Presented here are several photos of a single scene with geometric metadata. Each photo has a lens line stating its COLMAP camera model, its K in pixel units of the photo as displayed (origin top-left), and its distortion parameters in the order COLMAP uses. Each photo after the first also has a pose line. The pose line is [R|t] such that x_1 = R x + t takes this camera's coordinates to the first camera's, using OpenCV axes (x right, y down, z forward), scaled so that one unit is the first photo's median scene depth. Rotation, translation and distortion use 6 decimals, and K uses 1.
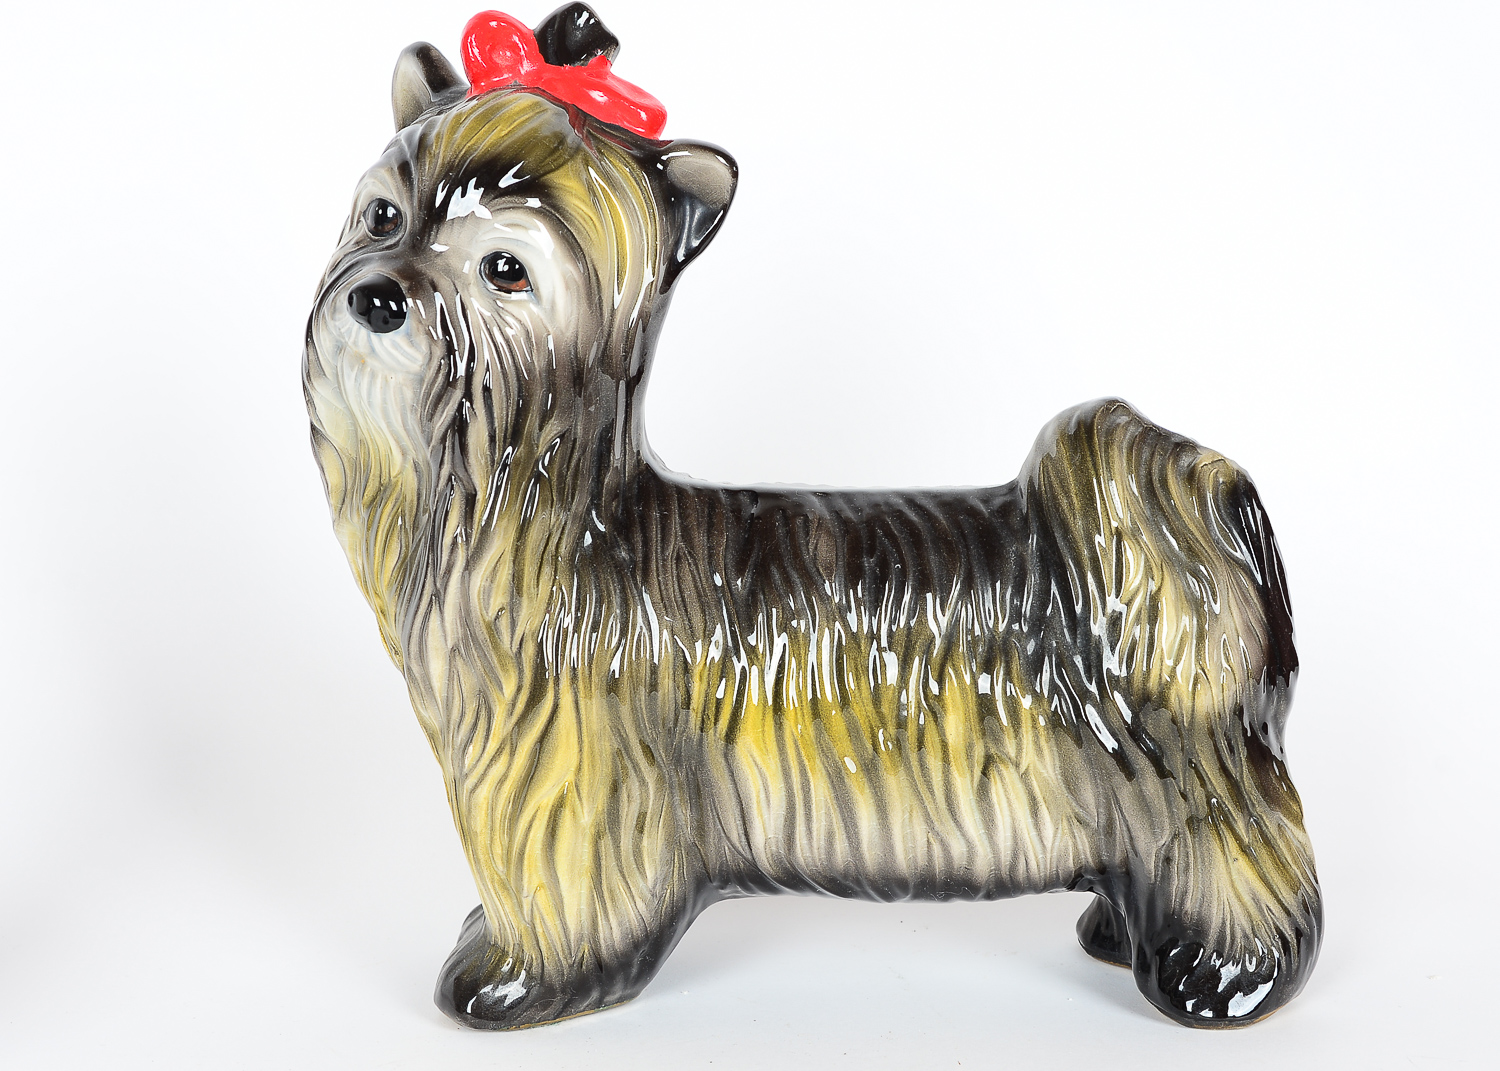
lens RADIAL K [[2023.1, 0, 748.0], [0, 2023.1, 583.2], [0, 0, 1]] dist [-0.030622, 0.009940]
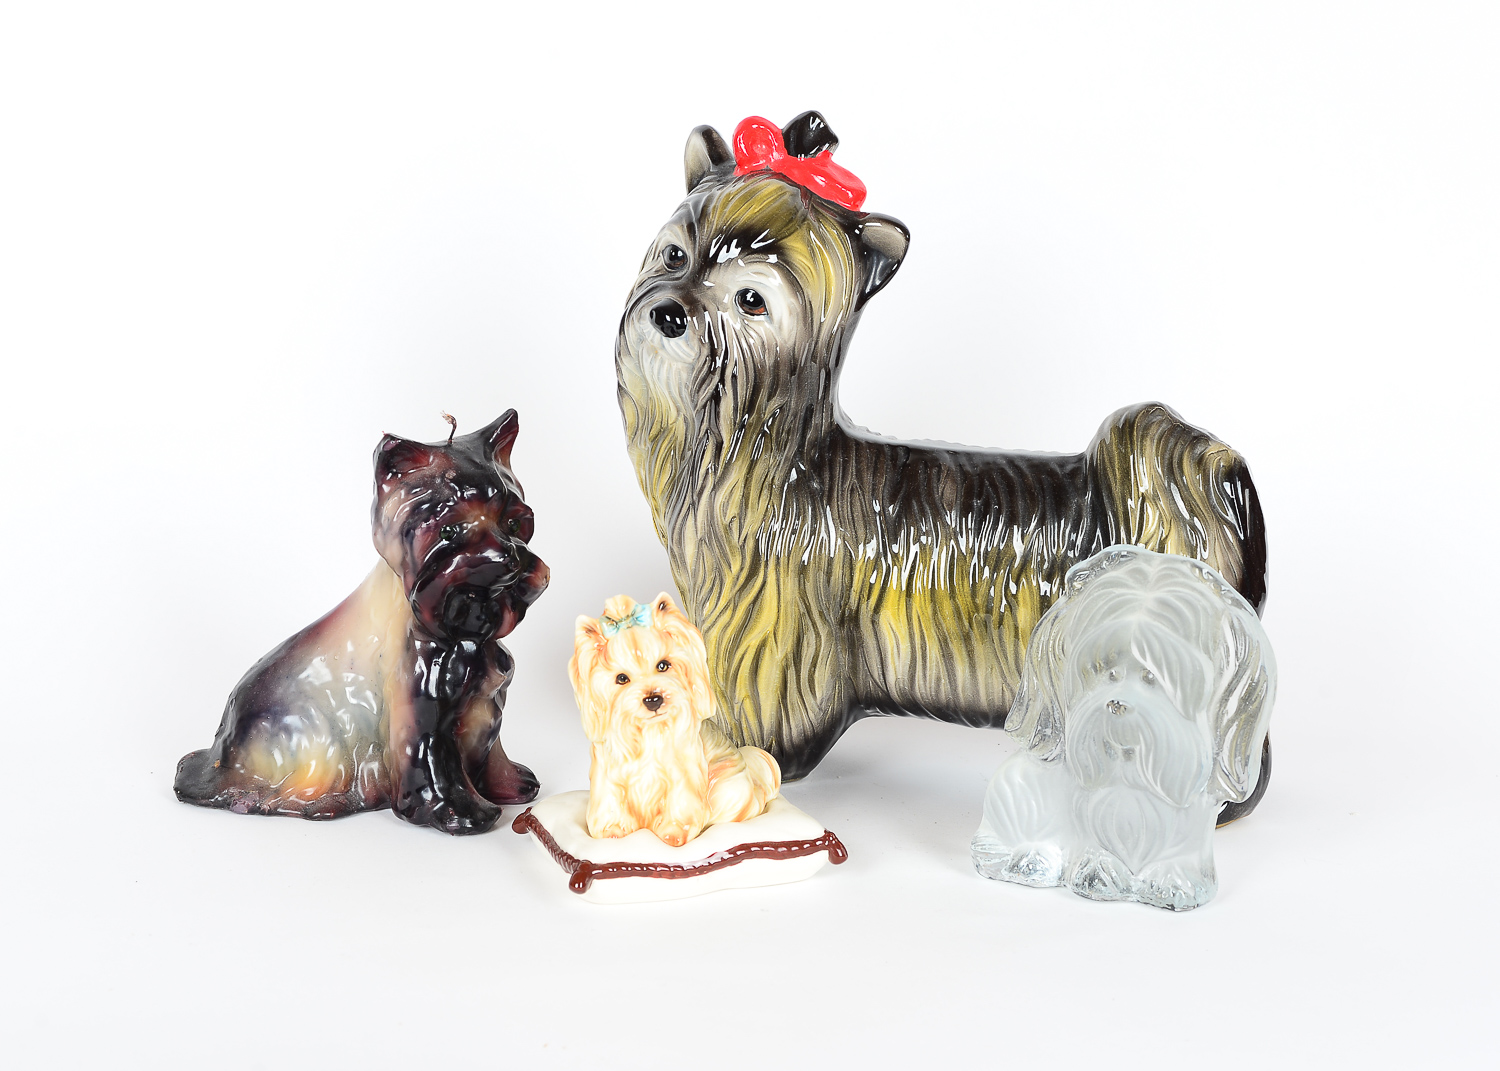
lens RADIAL K [[2882.1, 0, 750.0], [0, 2882.1, 535.5], [0, 0, 1]] dist [0.016614, 0.047522]
pose [[0.990558, 0.078744, -0.112220, 0.135550], [-0.069342, 0.993934, 0.085357, -0.158436], [0.118260, -0.076770, 0.990011, -1.155032]]
